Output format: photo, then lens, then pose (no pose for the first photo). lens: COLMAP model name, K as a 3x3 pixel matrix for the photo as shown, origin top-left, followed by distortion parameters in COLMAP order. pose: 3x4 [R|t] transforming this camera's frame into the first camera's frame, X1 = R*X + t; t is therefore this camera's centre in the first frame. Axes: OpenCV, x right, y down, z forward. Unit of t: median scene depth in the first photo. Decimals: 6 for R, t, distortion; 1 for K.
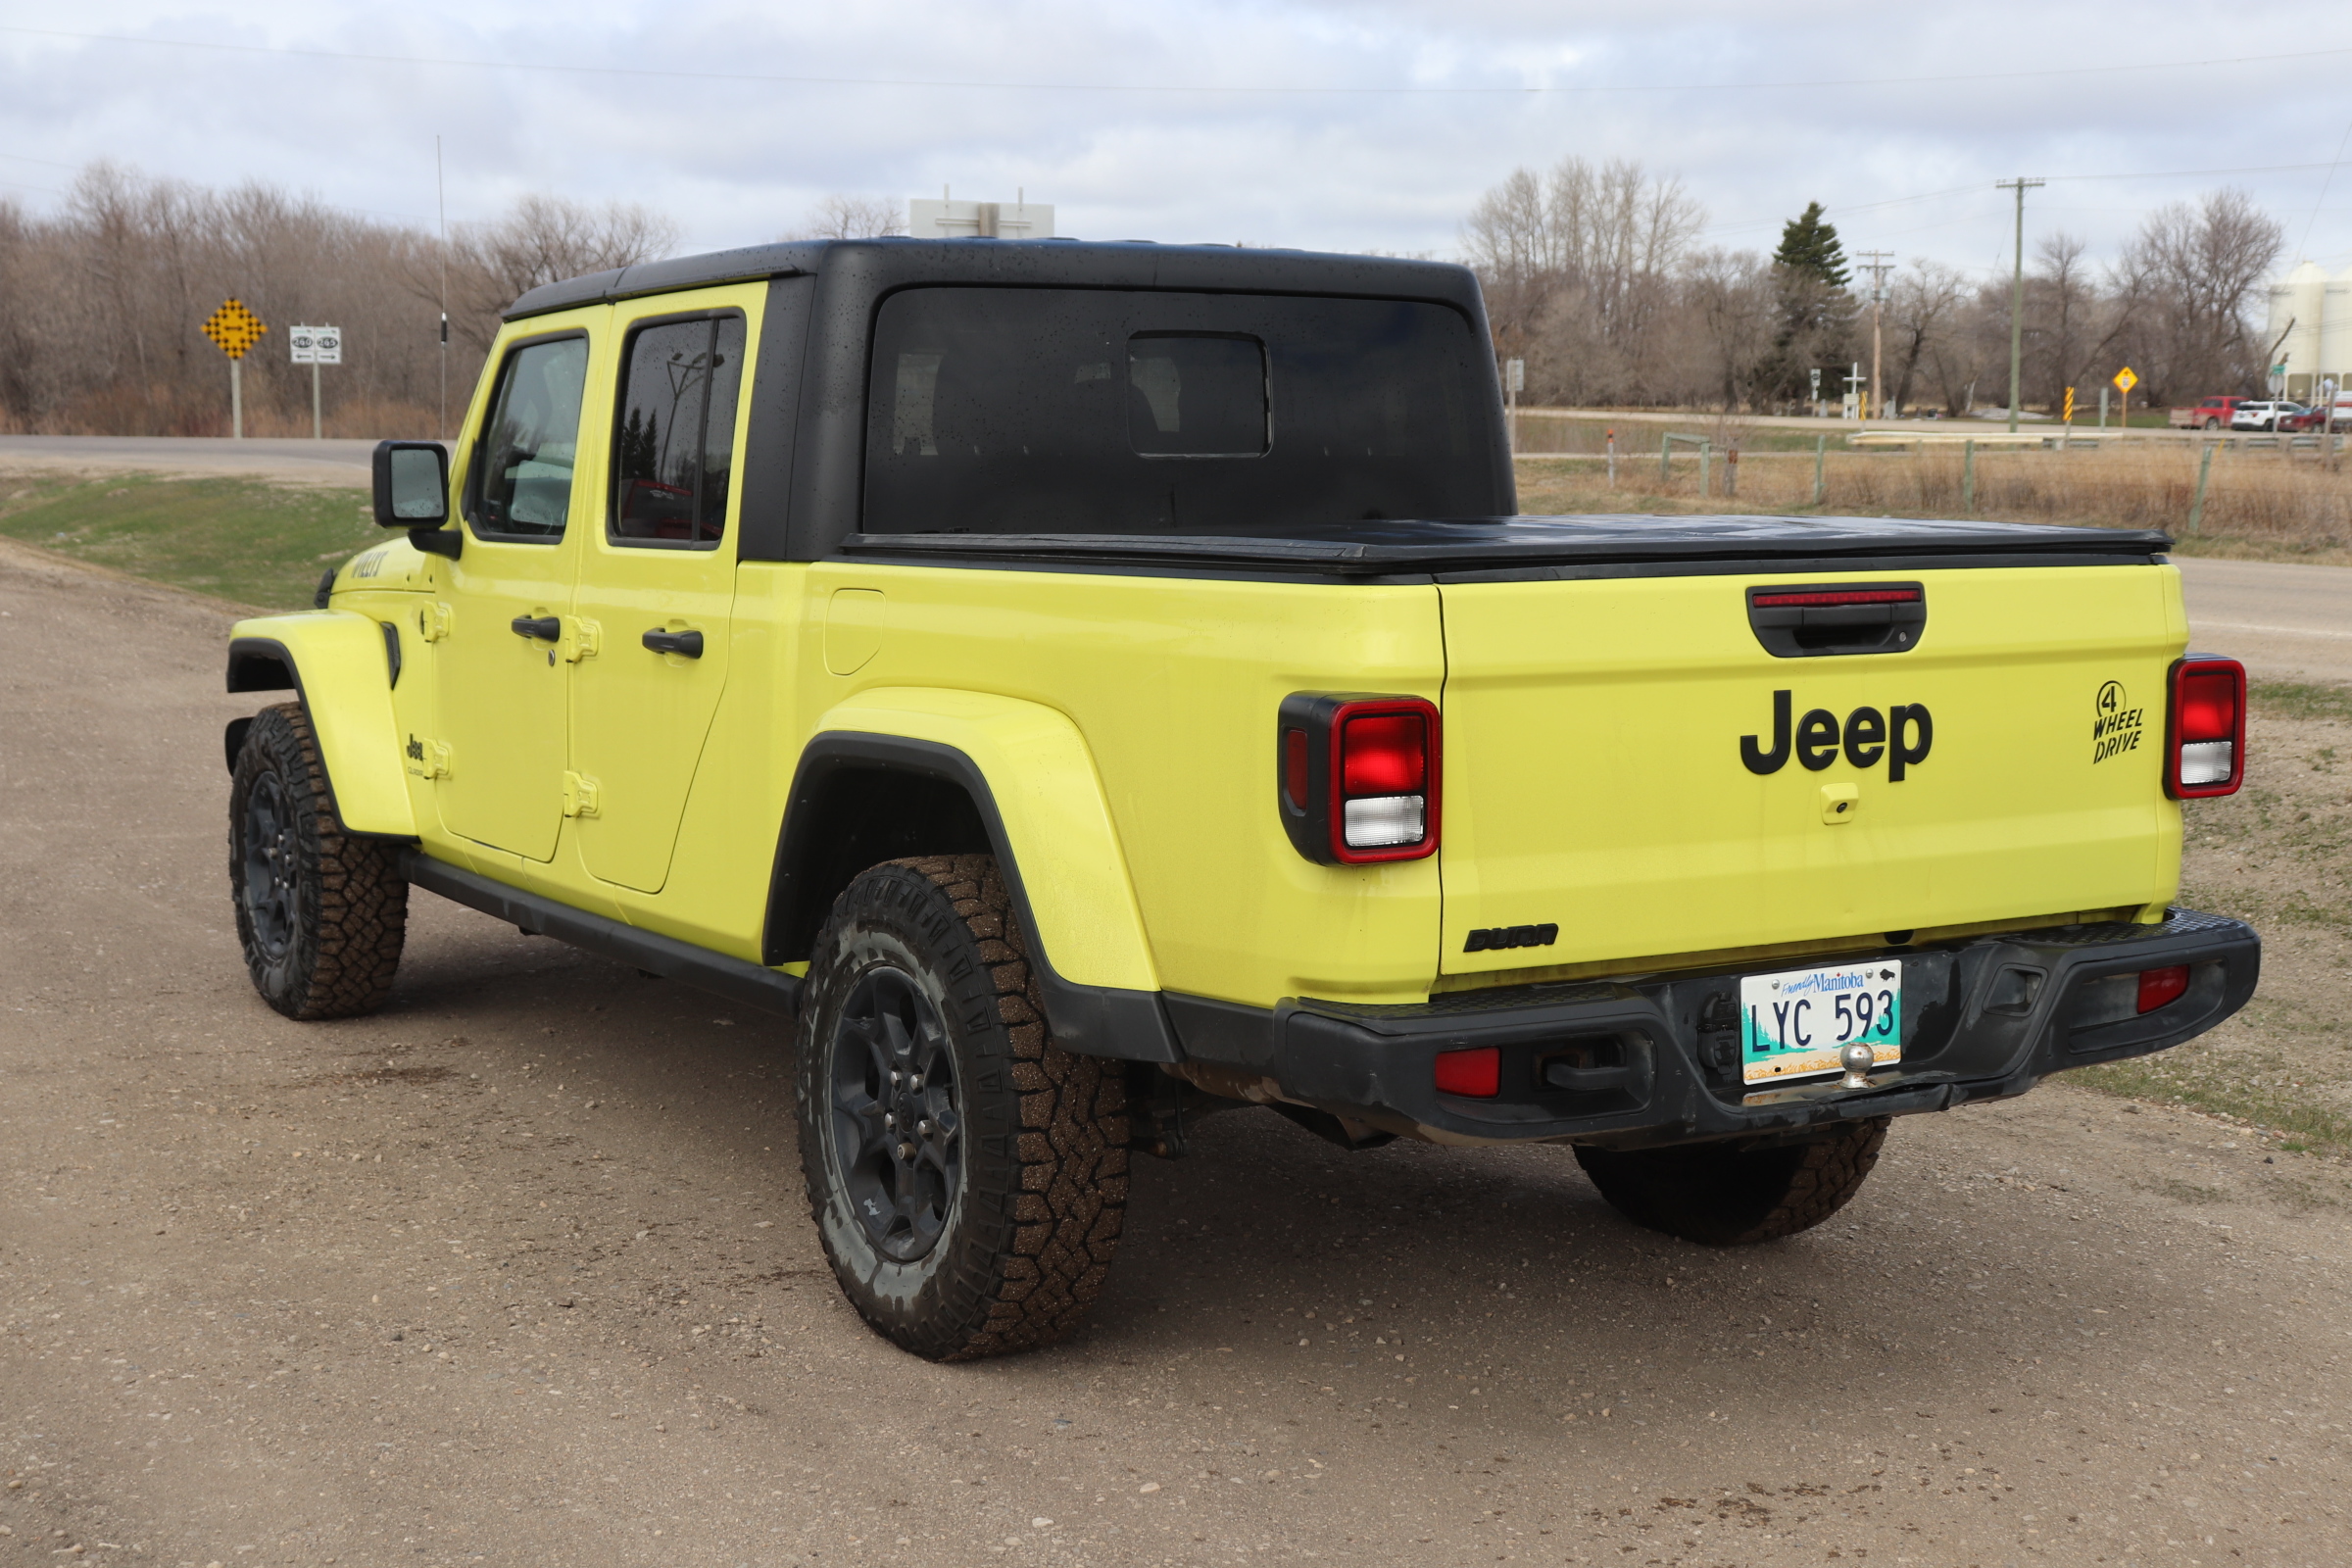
lens RADIAL K [[3192.6, 0, 1187.0], [0, 3192.6, 795.1], [0, 0, 1]] dist [0.058281, 0.000000]
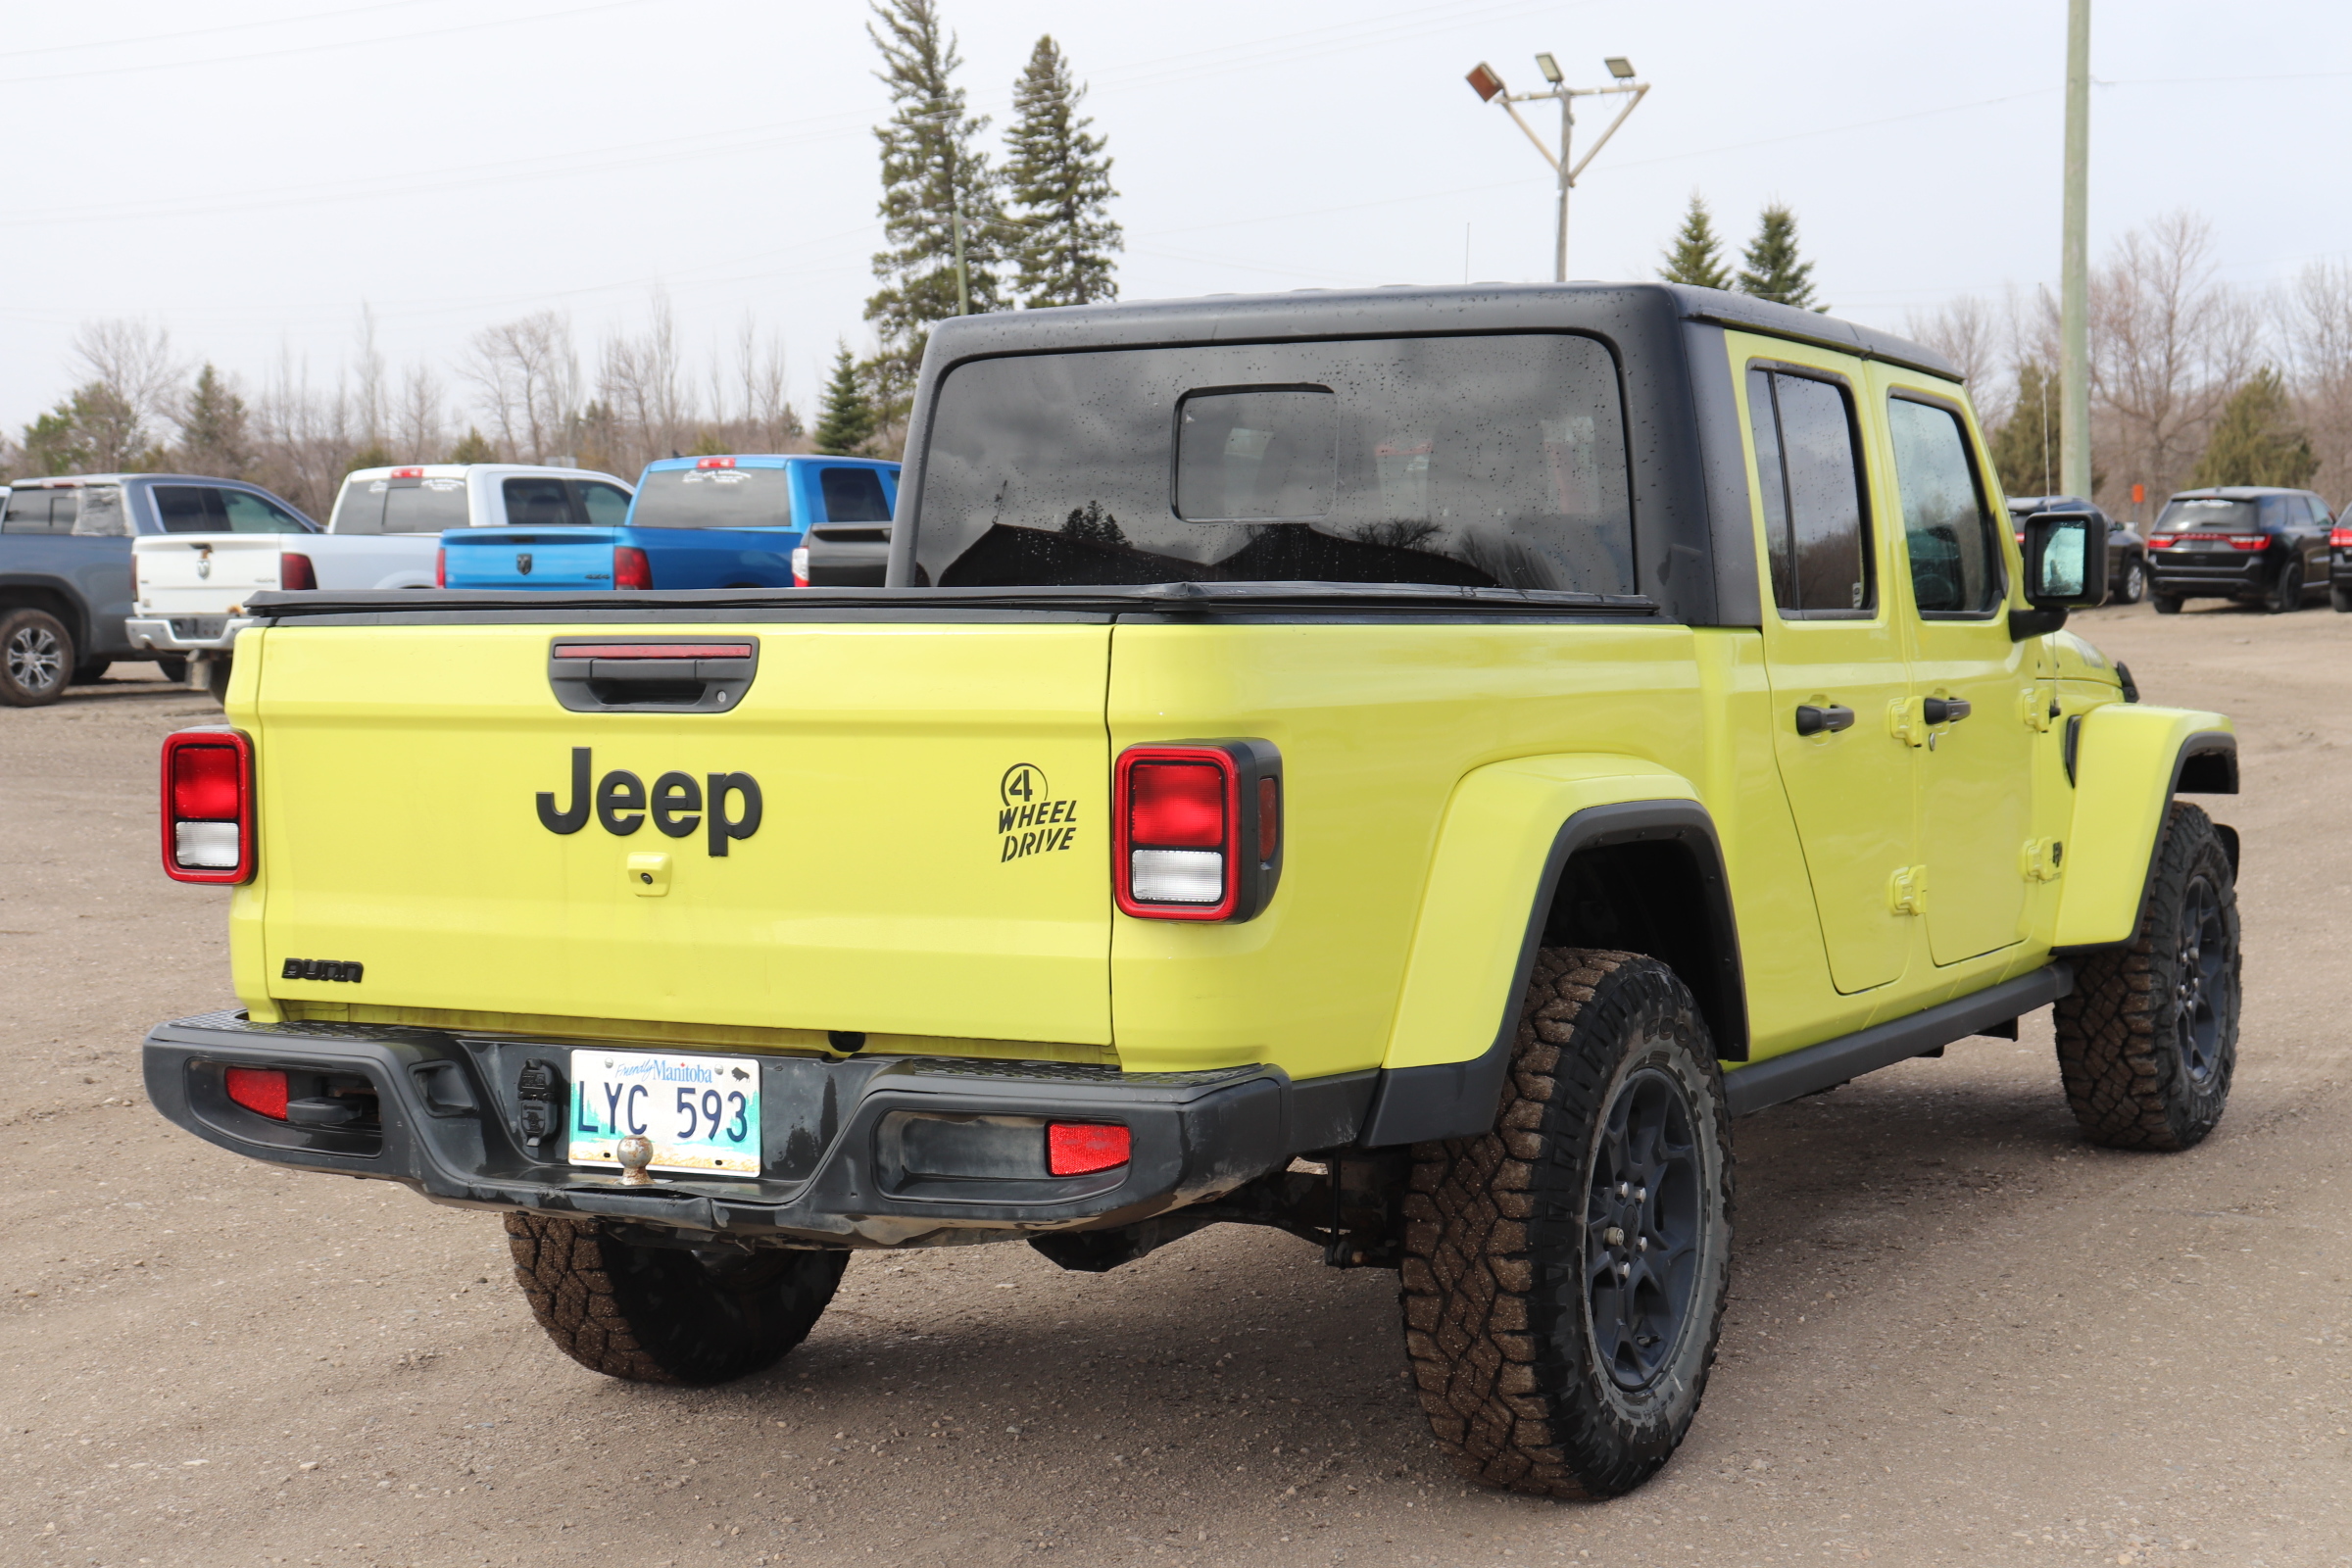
lens RADIAL K [[3704.2, 0, 1188.8], [0, 3704.2, 790.5], [0, 0, 1]] dist [0.101114, 0.000000]
pose [[0.504958, 0.039802, -0.862226, 1.172638], [-0.083639, 0.996492, -0.002982, -0.030454], [0.859082, 0.073621, 0.506516, 0.574564]]
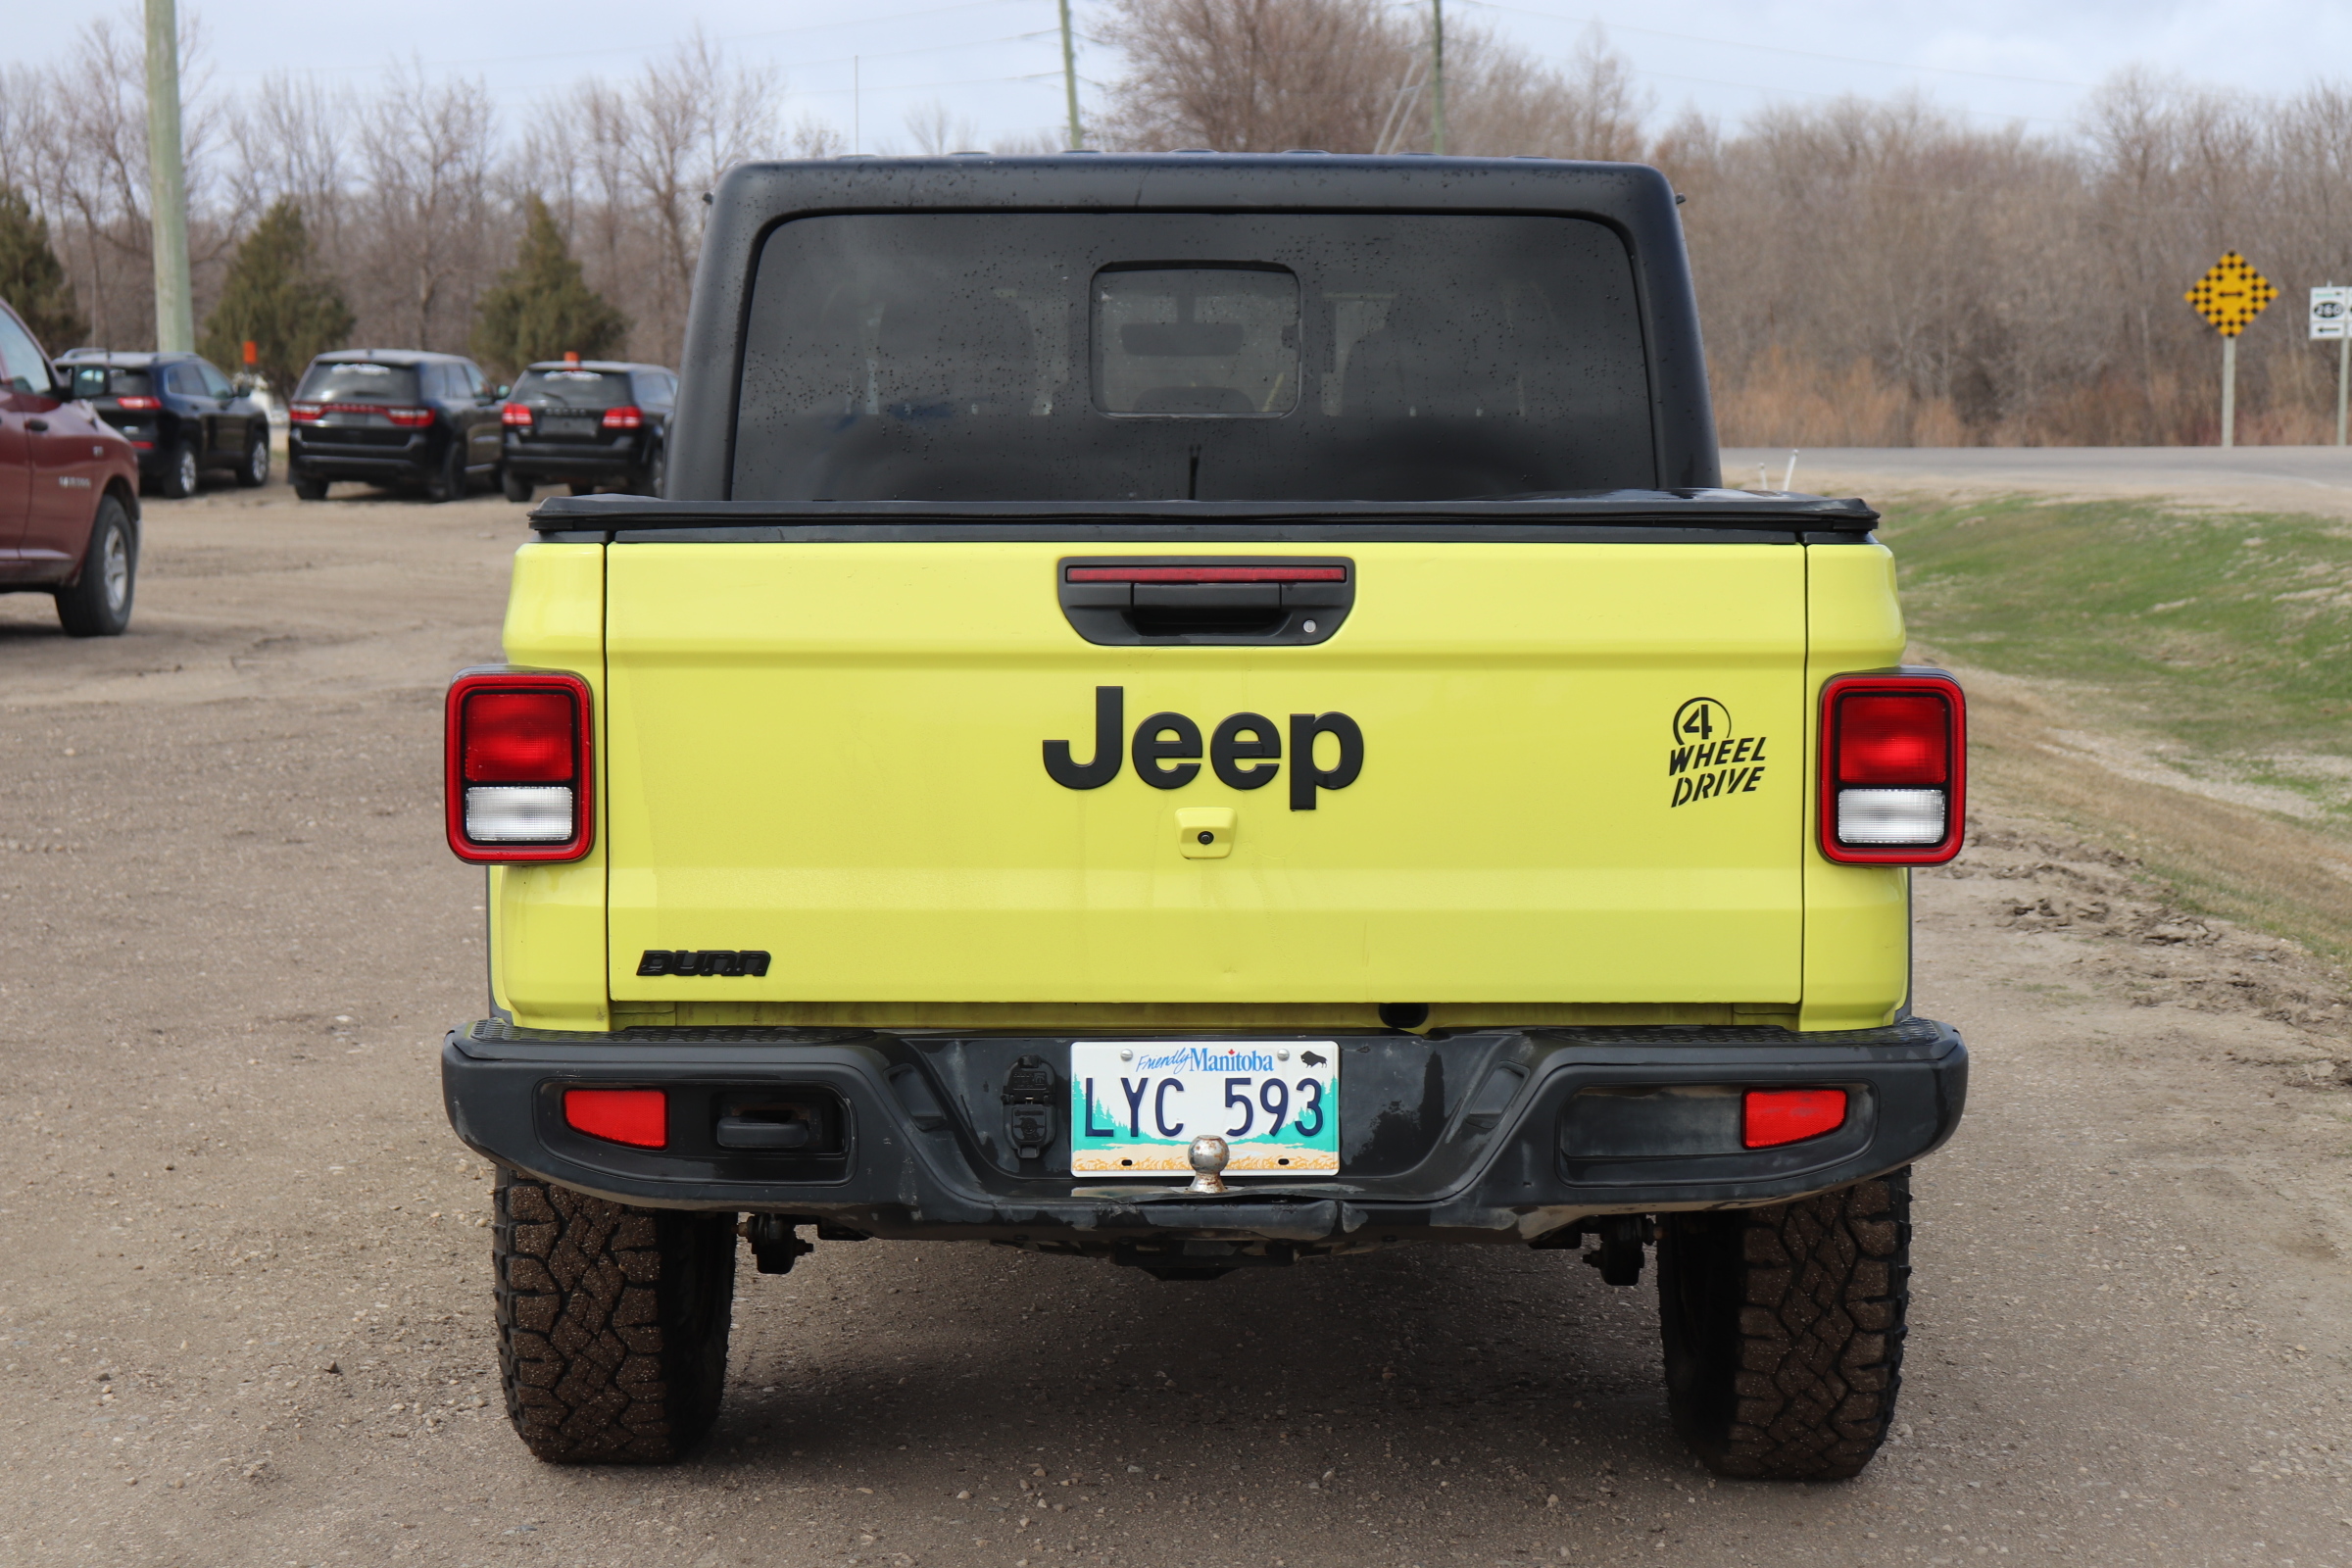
lens RADIAL K [[4553.5, 0, 1170.7], [0, 4553.5, 795.4], [0, 0, 1]] dist [0.283026, 0.000000]
pose [[0.855252, 0.037140, -0.516879, 0.761020], [-0.056000, 0.998211, -0.020934, 0.017043], [0.515177, 0.046849, 0.855802, 0.025335]]
